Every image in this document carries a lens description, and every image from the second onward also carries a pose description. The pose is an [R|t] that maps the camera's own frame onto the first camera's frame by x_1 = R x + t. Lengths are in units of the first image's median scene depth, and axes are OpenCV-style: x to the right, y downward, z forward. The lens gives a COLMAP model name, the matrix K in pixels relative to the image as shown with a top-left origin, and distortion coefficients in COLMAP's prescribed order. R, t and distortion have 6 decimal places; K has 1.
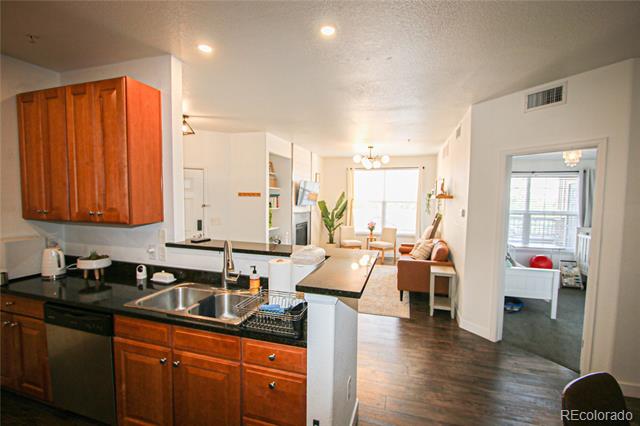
lens RADIAL K [[293.7, 0, 319.1], [0, 293.7, 215.7], [0, 0, 1]] dist [-0.018142, 0.001986]
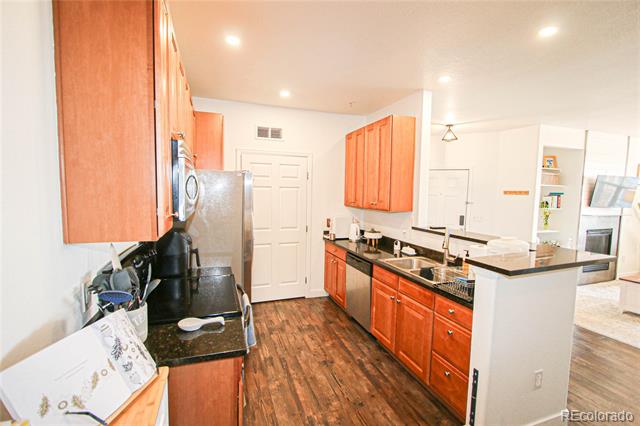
lens RADIAL K [[293.7, 0, 319.1], [0, 293.7, 215.7], [0, 0, 1]] dist [-0.018142, 0.001986]
pose [[0.592979, 0.063406, -0.802717, 0.174497], [-0.060384, 0.997589, 0.034193, 0.010872], [0.802950, 0.028196, 0.595379, -0.099439]]
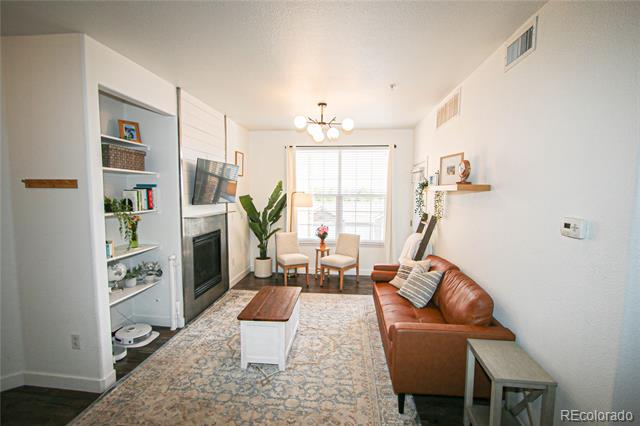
lens RADIAL K [[293.7, 0, 319.1], [0, 293.7, 215.7], [0, 0, 1]] dist [-0.018142, 0.001986]
pose [[0.981516, -0.020609, 0.190266, 0.073829], [0.015942, 0.999534, 0.026027, -0.034565], [-0.190714, -0.022513, 0.981388, 0.584727]]
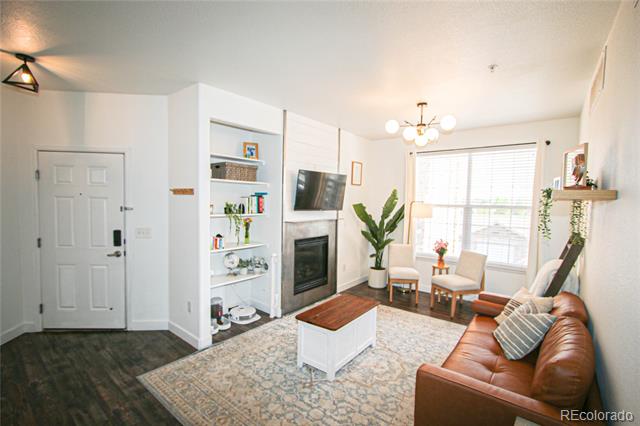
lens RADIAL K [[293.7, 0, 319.1], [0, 293.7, 215.7], [0, 0, 1]] dist [-0.018142, 0.001986]
pose [[0.929911, 0.025829, -0.366875, 0.284221], [-0.029745, 0.999545, -0.005024, -0.031377], [0.366579, 0.015584, 0.930257, 0.617513]]
